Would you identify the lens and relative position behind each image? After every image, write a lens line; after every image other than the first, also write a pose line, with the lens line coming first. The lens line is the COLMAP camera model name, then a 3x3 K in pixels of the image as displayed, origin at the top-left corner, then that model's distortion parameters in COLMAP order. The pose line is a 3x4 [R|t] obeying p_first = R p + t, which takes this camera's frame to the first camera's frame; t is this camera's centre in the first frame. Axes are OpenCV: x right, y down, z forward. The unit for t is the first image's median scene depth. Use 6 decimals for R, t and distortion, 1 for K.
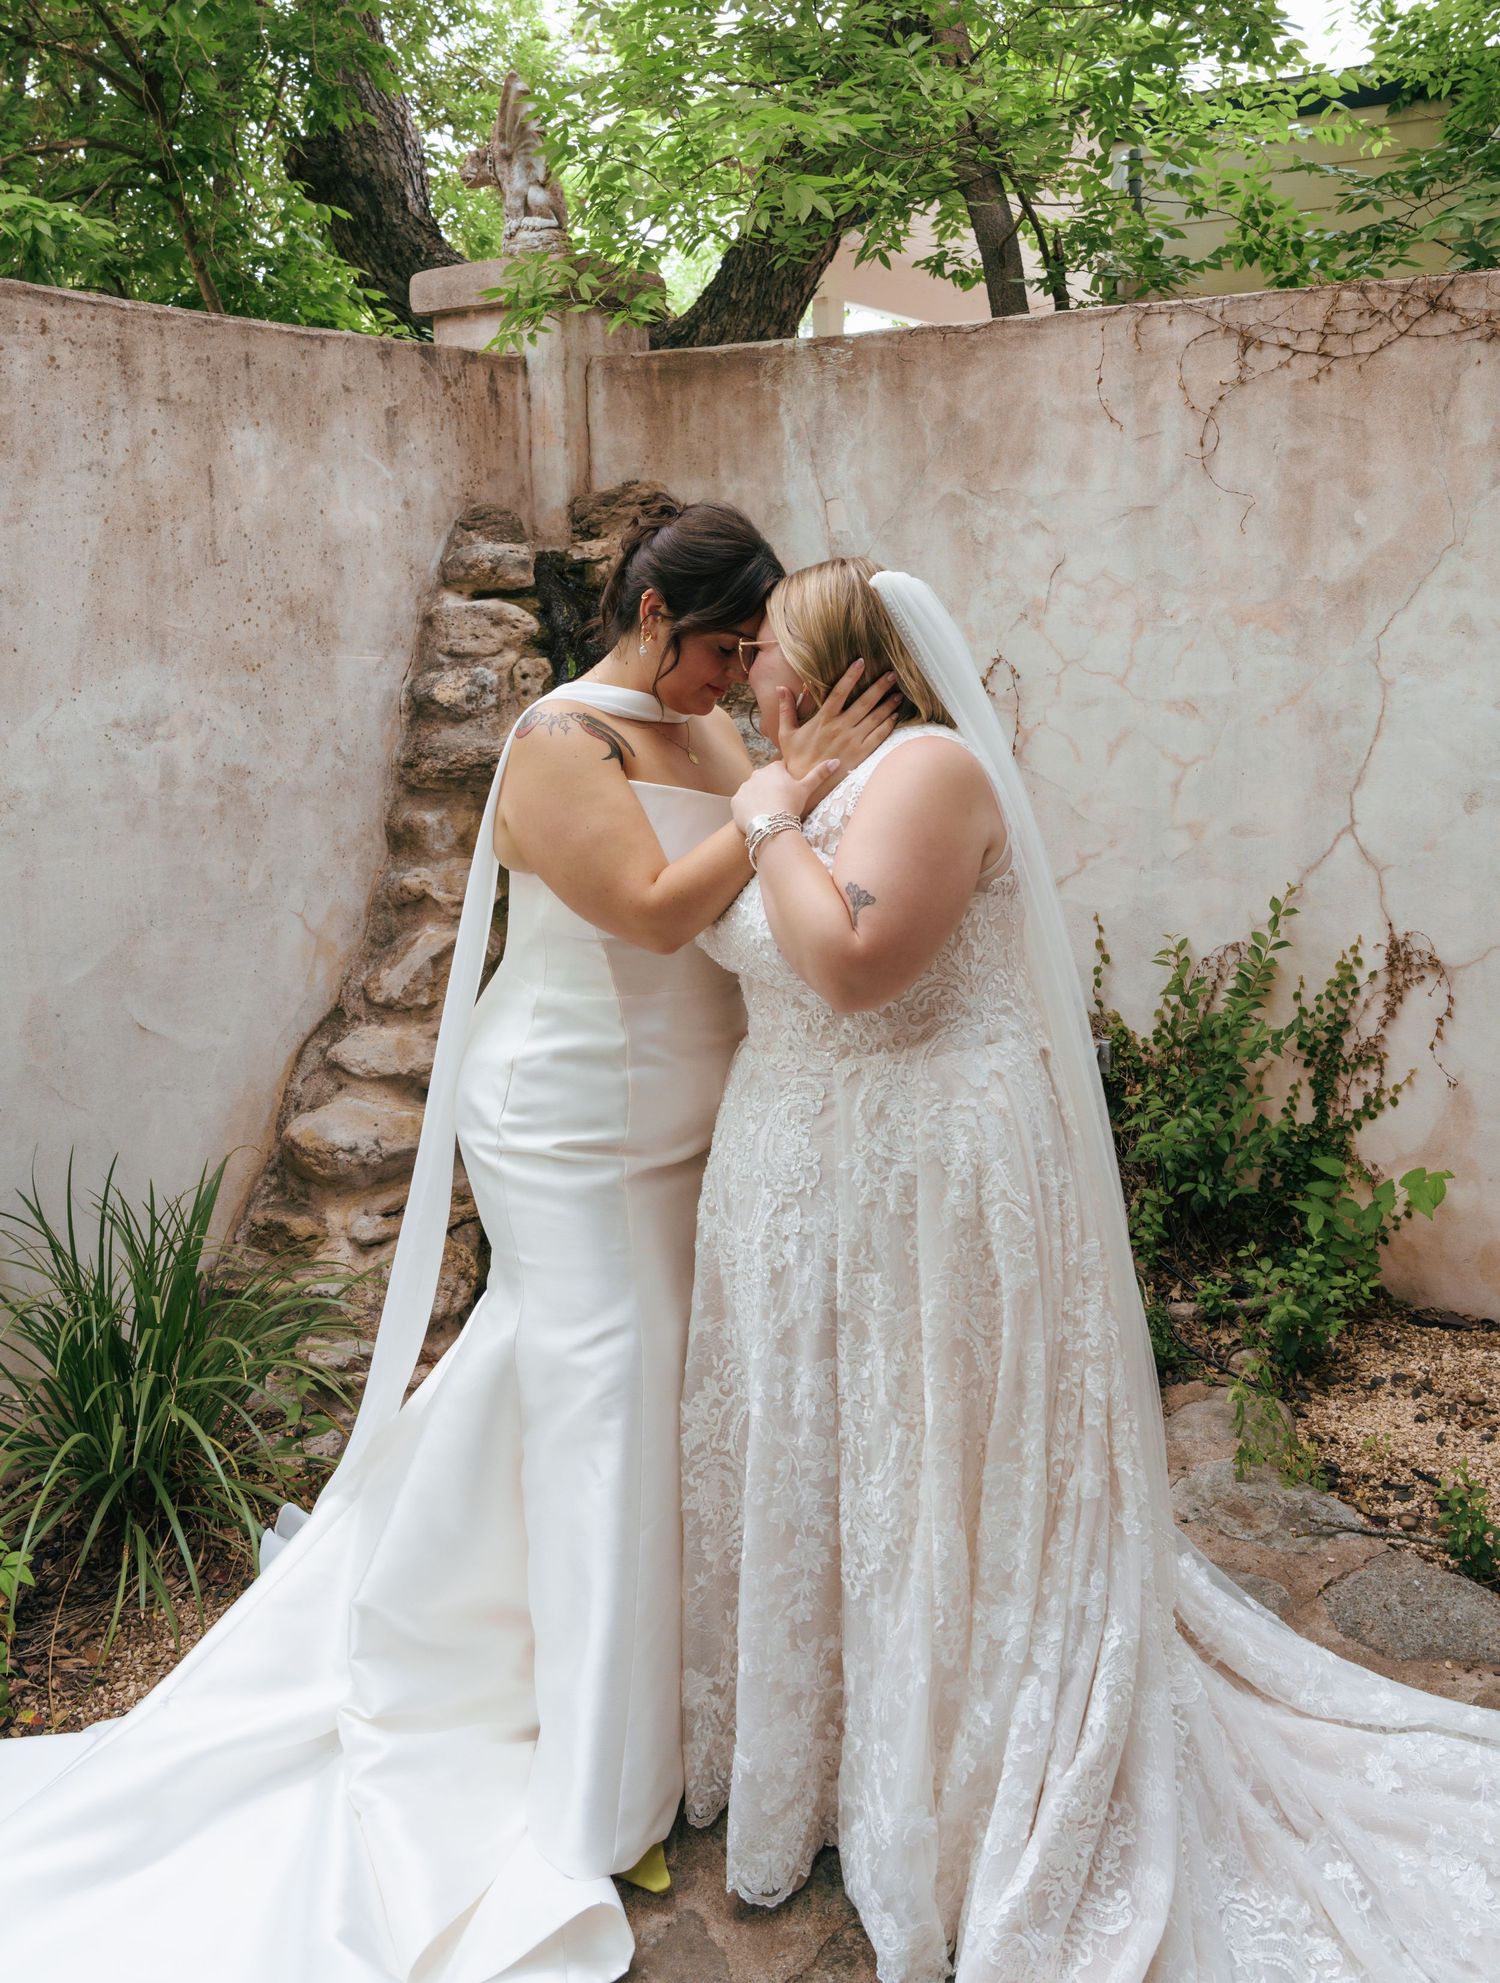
lens RADIAL K [[1700.0, 0, 746.2], [0, 1700.0, 721.2], [0, 0, 1]] dist [-0.010062, 0.011142]
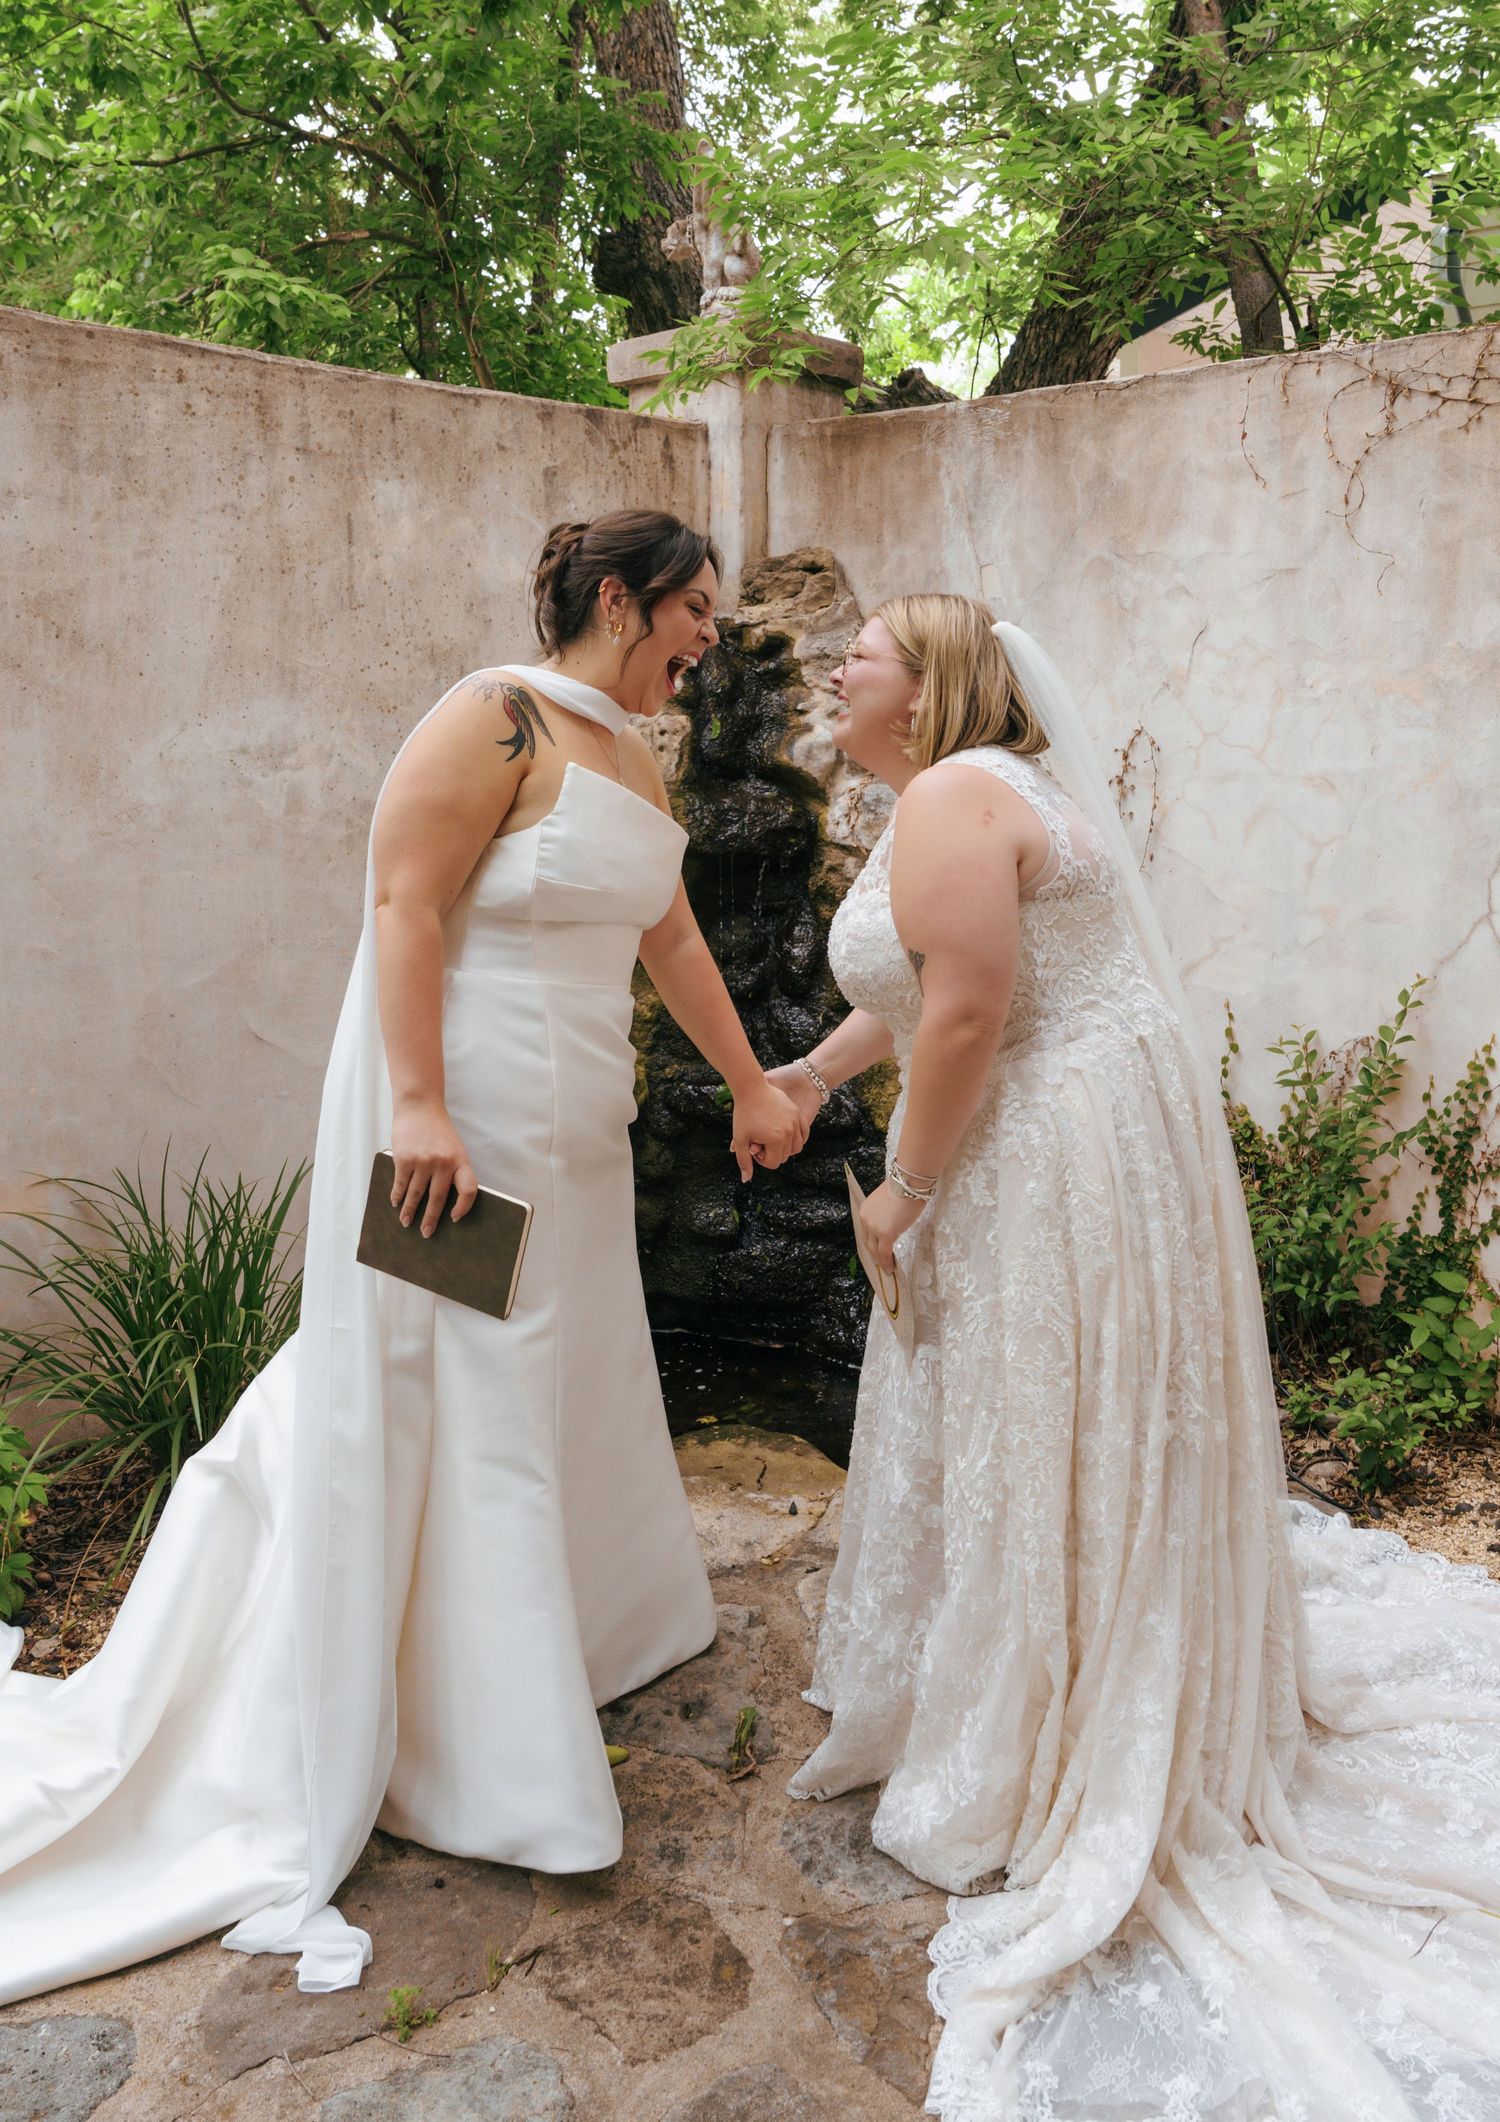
lens RADIAL K [[1751.6, 0, 809.2], [0, 1751.6, 874.6], [0, 0, 1]] dist [-0.003852, 0.007576]
pose [[0.977687, 0.047440, -0.204639, 0.178962], [-0.045680, 0.998867, 0.013320, 0.041631], [0.205039, -0.003675, 0.978747, -0.007272]]
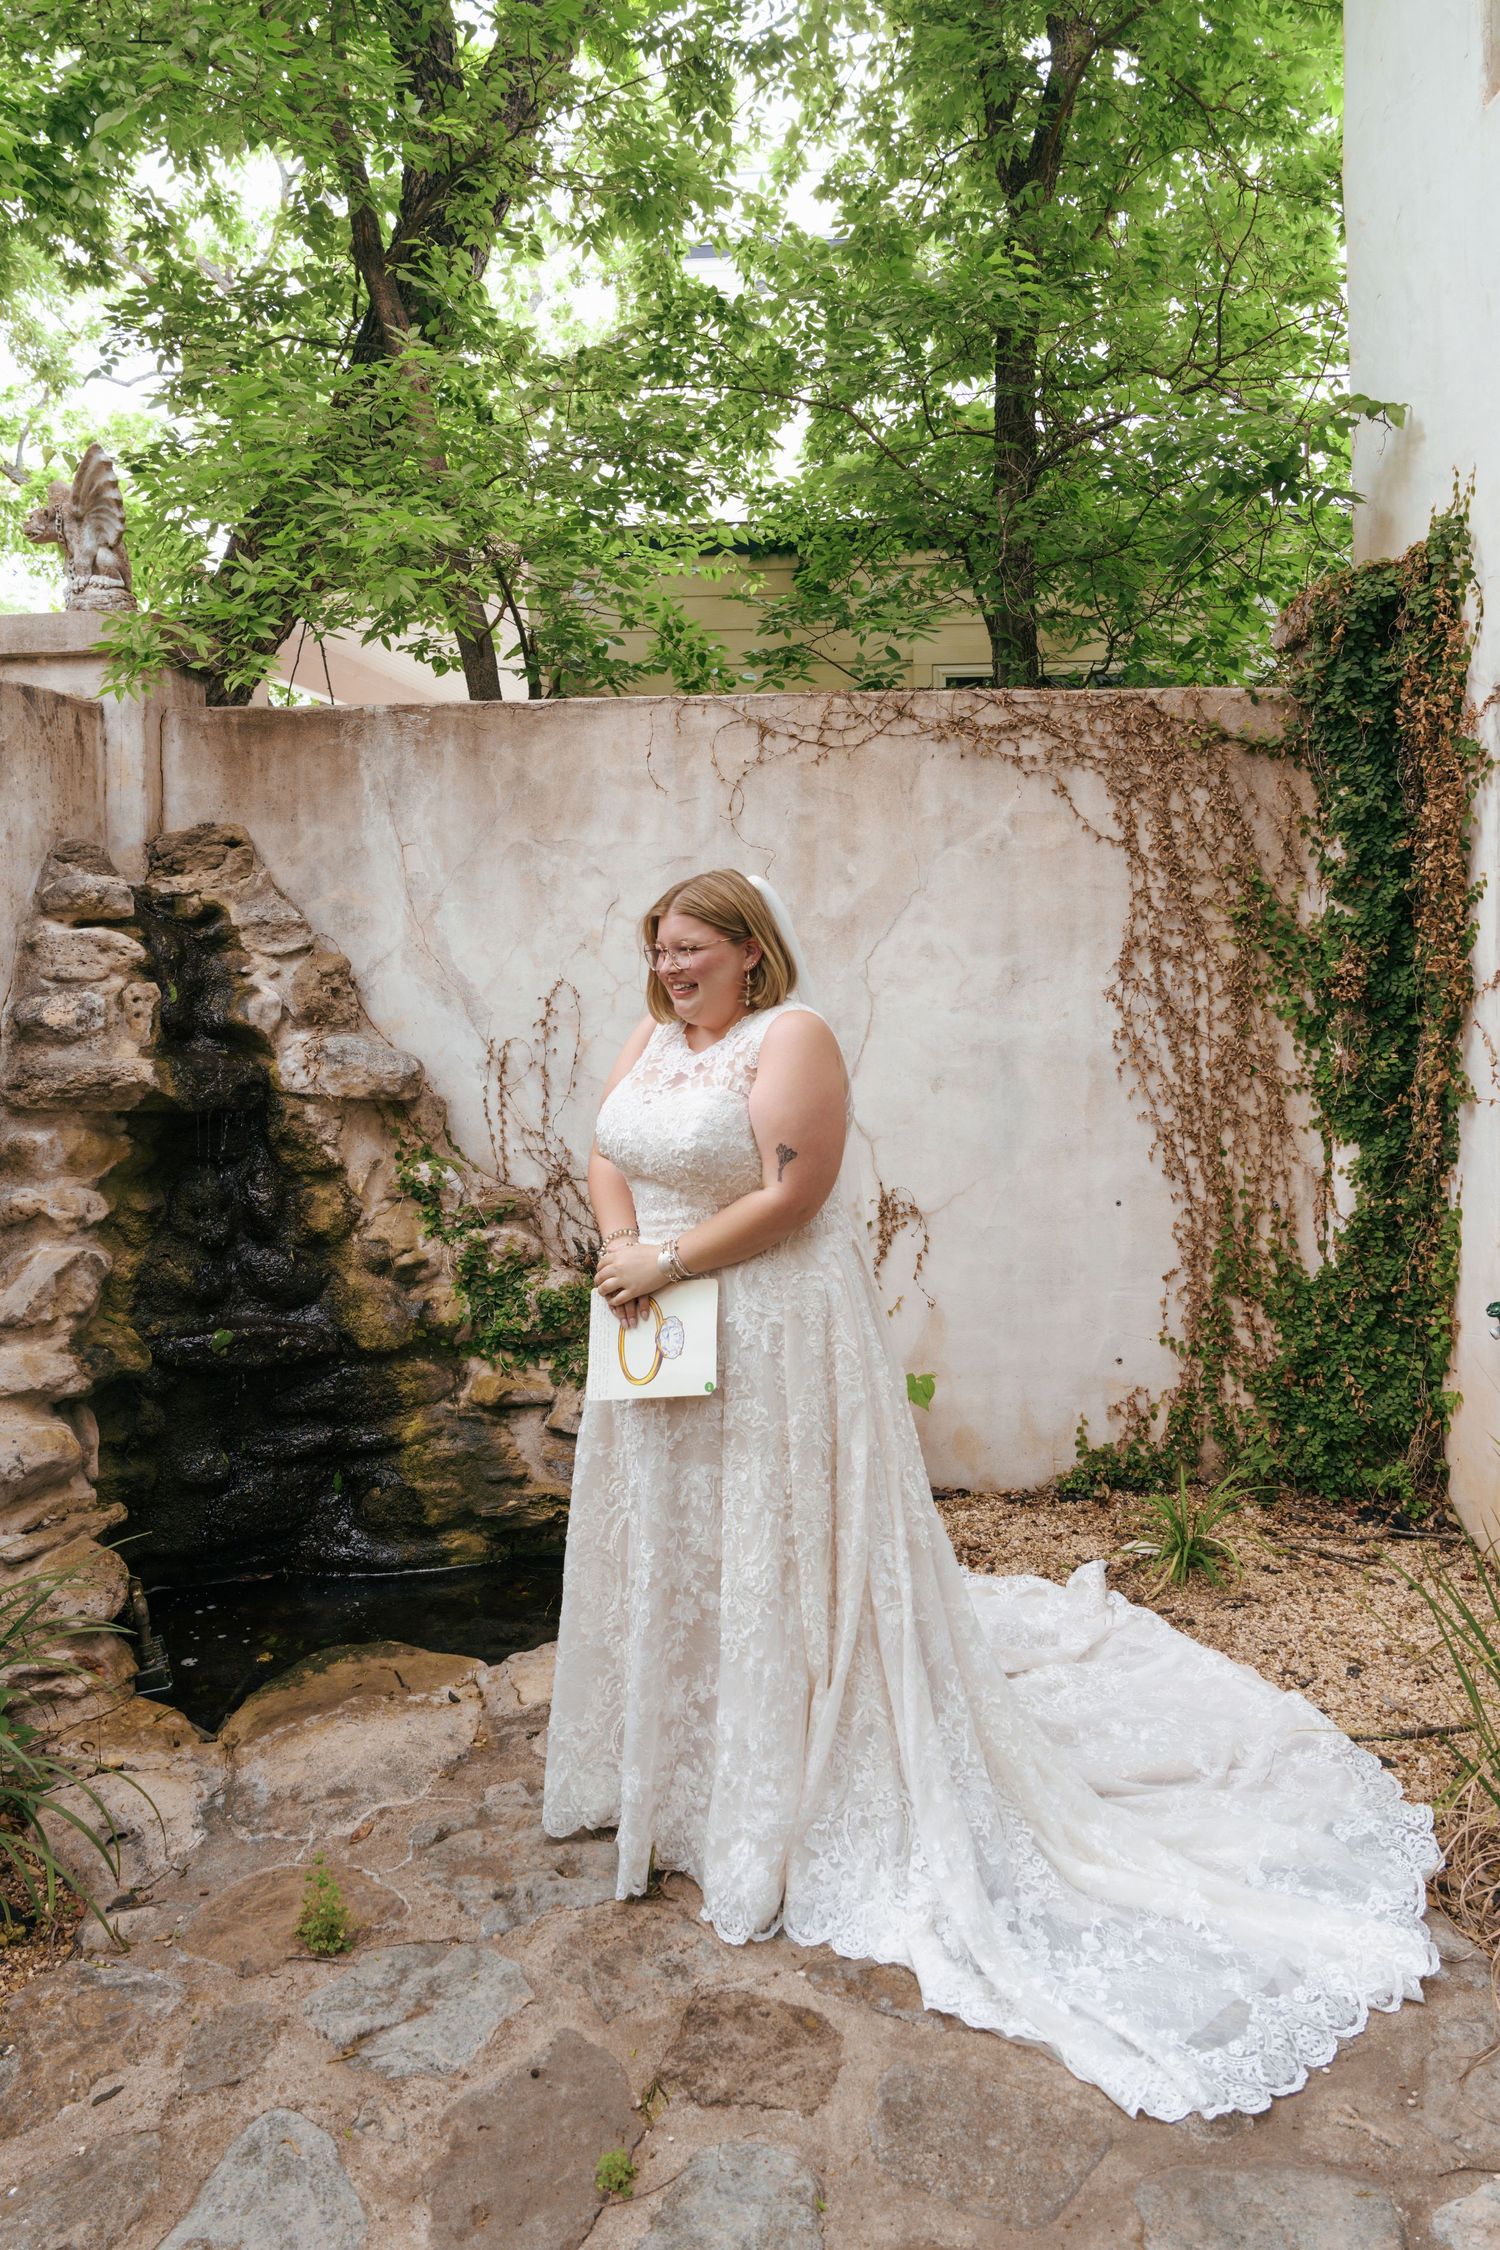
lens RADIAL K [[1581.4, 0, 749.2], [0, 1581.4, 914.6], [0, 0, 1]] dist [-0.005602, 0.006070]
pose [[0.905135, 0.014334, 0.424883, -0.210144], [0.029741, 0.994848, -0.096919, 0.028500], [-0.424083, 0.100361, 0.900045, -0.054691]]
